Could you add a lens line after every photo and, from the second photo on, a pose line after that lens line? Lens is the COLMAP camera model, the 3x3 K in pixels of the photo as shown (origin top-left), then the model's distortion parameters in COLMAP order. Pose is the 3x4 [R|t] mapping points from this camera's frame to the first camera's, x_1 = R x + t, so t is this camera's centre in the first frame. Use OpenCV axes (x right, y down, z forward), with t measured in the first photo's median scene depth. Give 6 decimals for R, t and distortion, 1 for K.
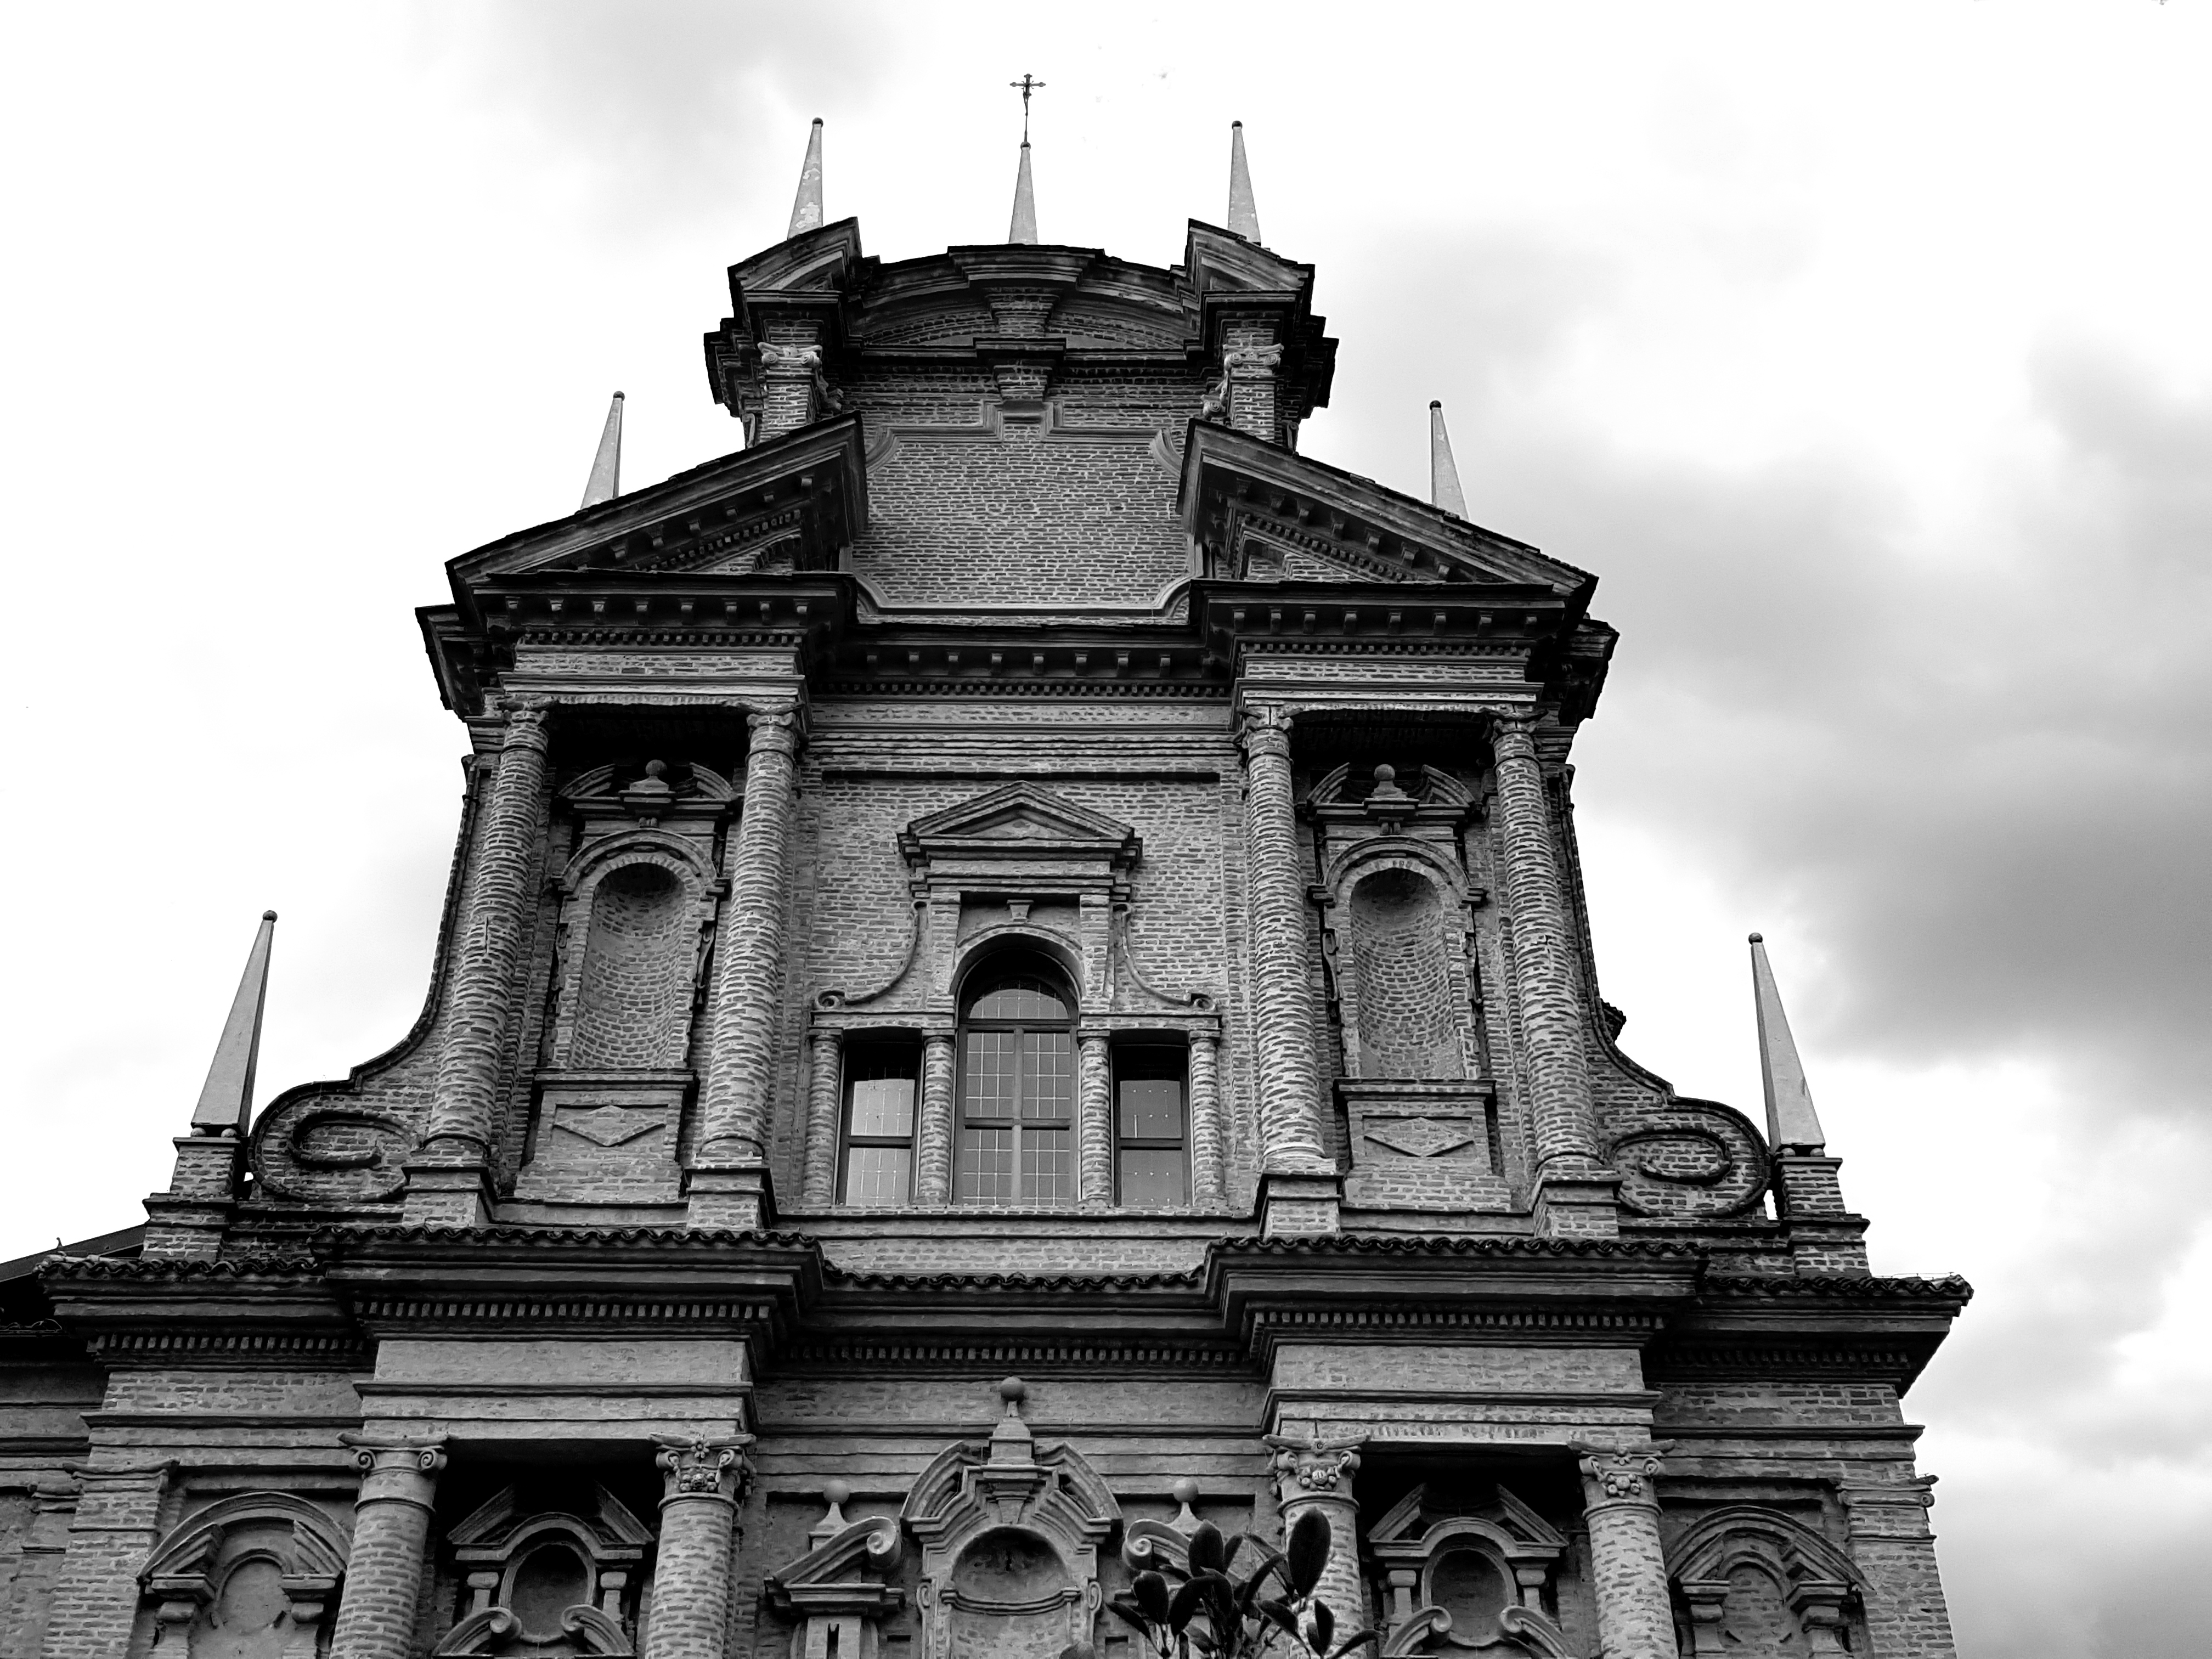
lens RADIAL K [[2366.4, 0, 1096.4], [0, 2366.4, 777.7], [0, 0, 1]] dist [0.084497, -0.157633]
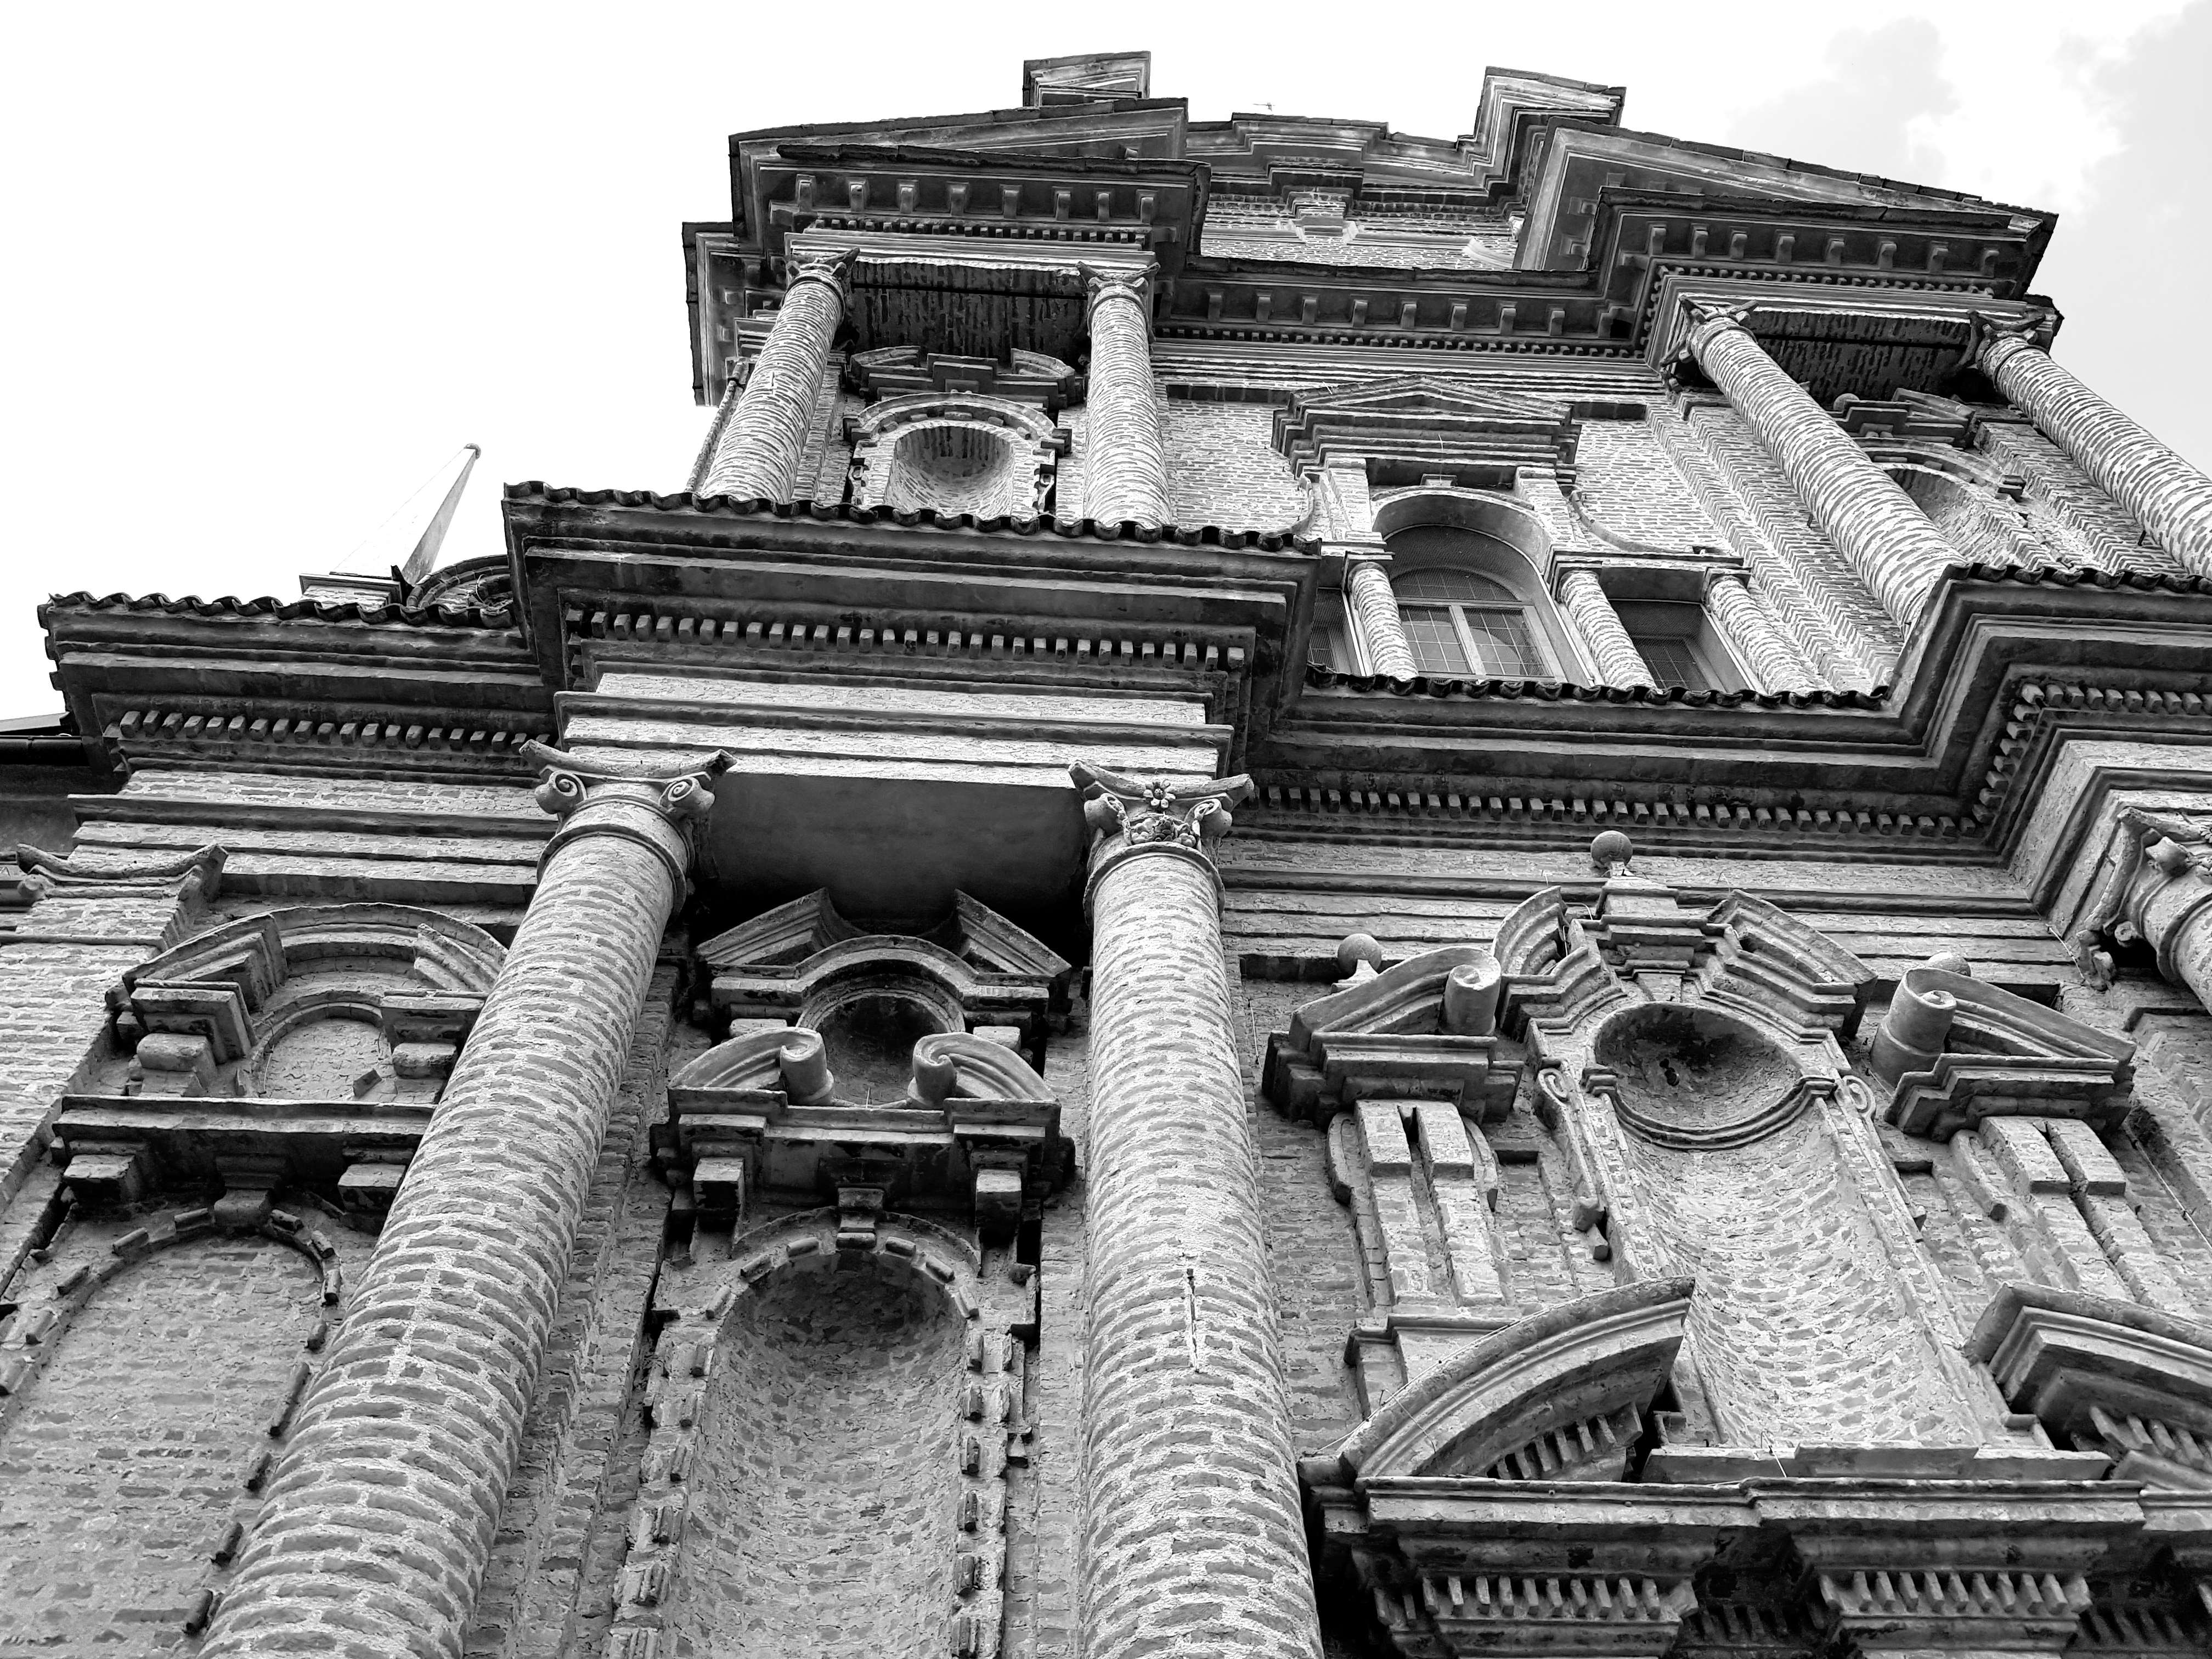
lens RADIAL K [[1711.2, 0, 1106.0], [0, 1711.2, 829.5], [0, 0, 1]] dist [0.083846, -0.146088]
pose [[0.999213, 0.018722, 0.034974, -0.186246], [-0.005895, 0.941922, -0.335780, 0.411572], [-0.039229, 0.335309, 0.941291, 0.594226]]
